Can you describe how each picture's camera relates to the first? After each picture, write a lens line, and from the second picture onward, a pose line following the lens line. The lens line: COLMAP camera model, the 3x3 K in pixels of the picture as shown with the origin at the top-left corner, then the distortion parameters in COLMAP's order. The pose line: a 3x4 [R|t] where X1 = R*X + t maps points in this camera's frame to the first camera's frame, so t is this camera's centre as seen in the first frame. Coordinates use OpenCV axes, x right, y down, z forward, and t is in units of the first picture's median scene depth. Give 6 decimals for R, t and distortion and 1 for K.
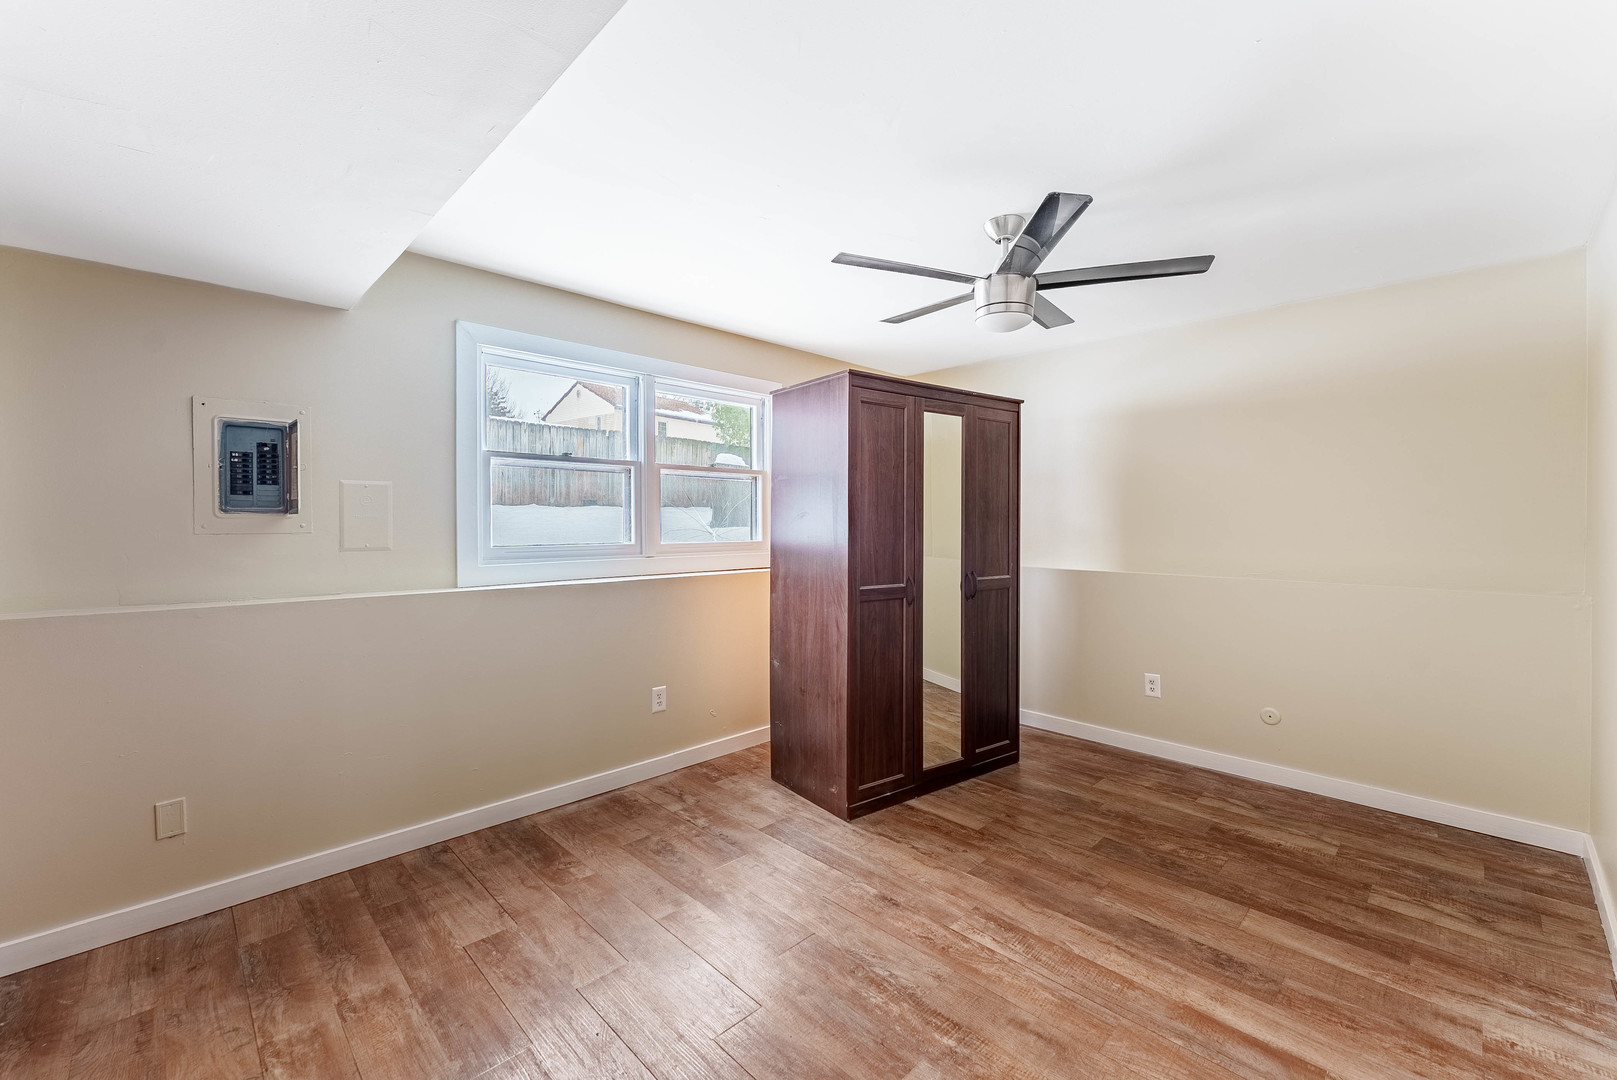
lens RADIAL K [[664.9, 0, 813.8], [0, 664.9, 529.7], [0, 0, 1]] dist [0.000005, 0.000120]
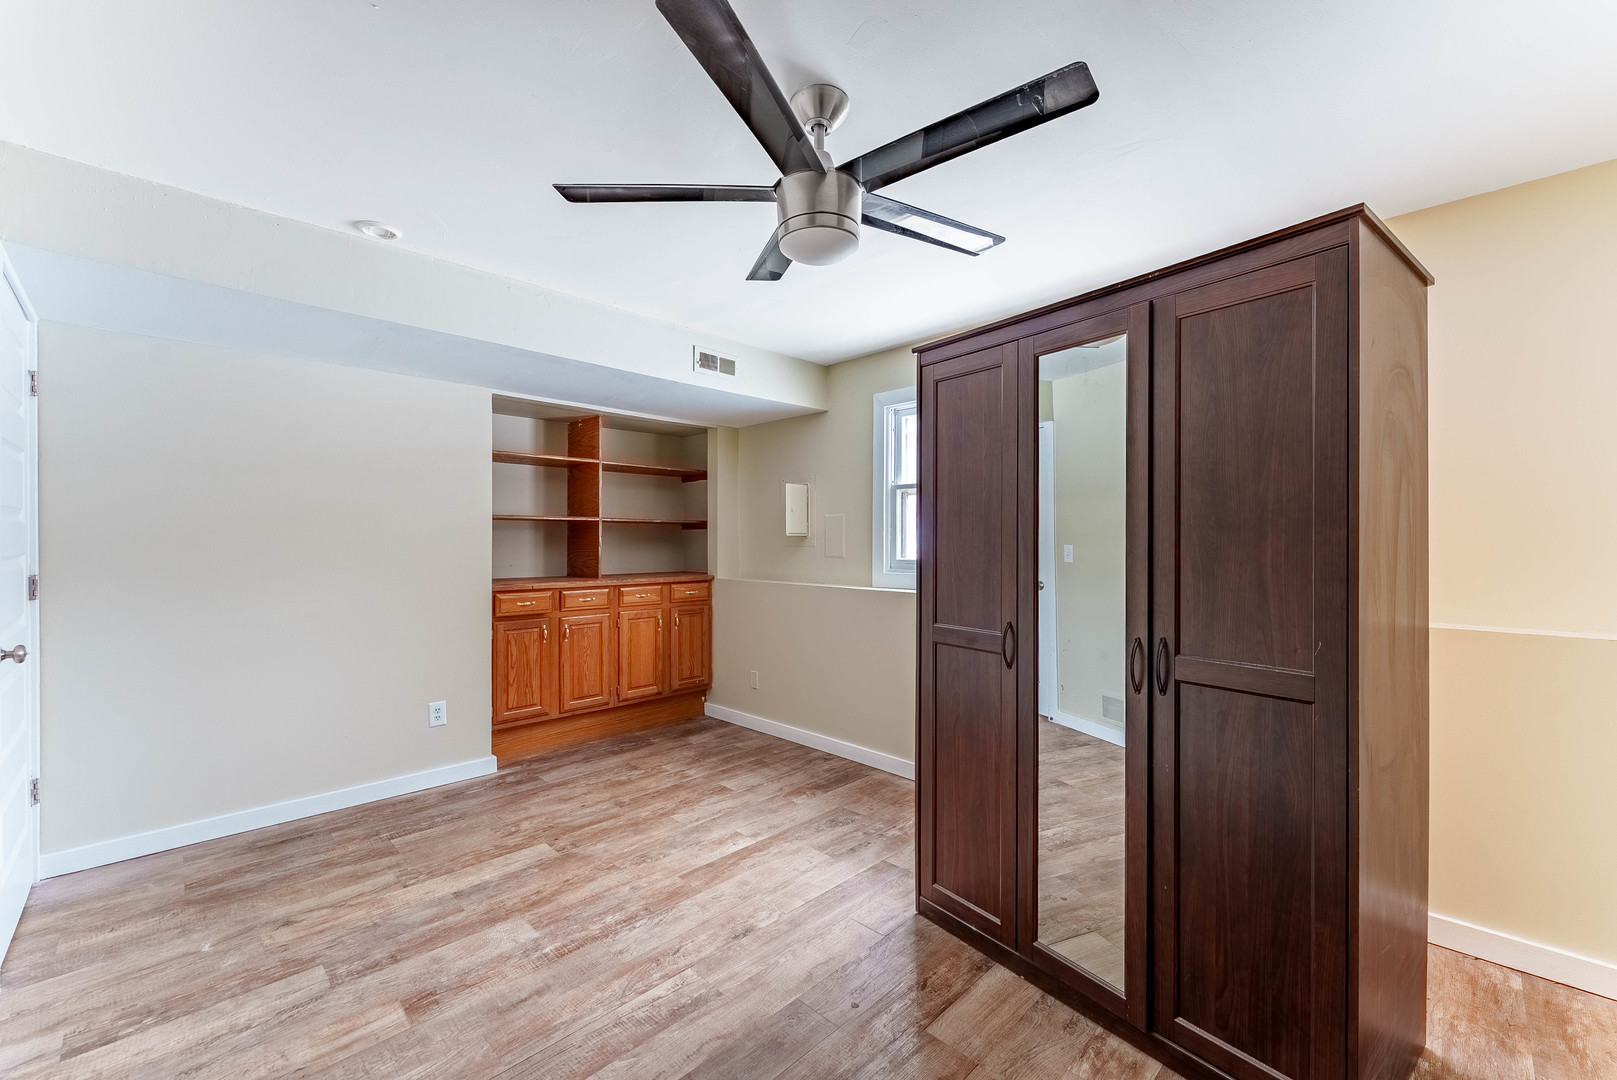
lens RADIAL K [[664.9, 0, 802.0], [0, 664.9, 541.1], [0, 0, 1]] dist [0.000005, 0.000120]
pose [[-0.007197, 0.001666, -0.999973, 1.143757], [-0.010639, 0.999942, 0.001742, -0.010403], [0.999918, 0.010651, -0.007178, 1.160074]]
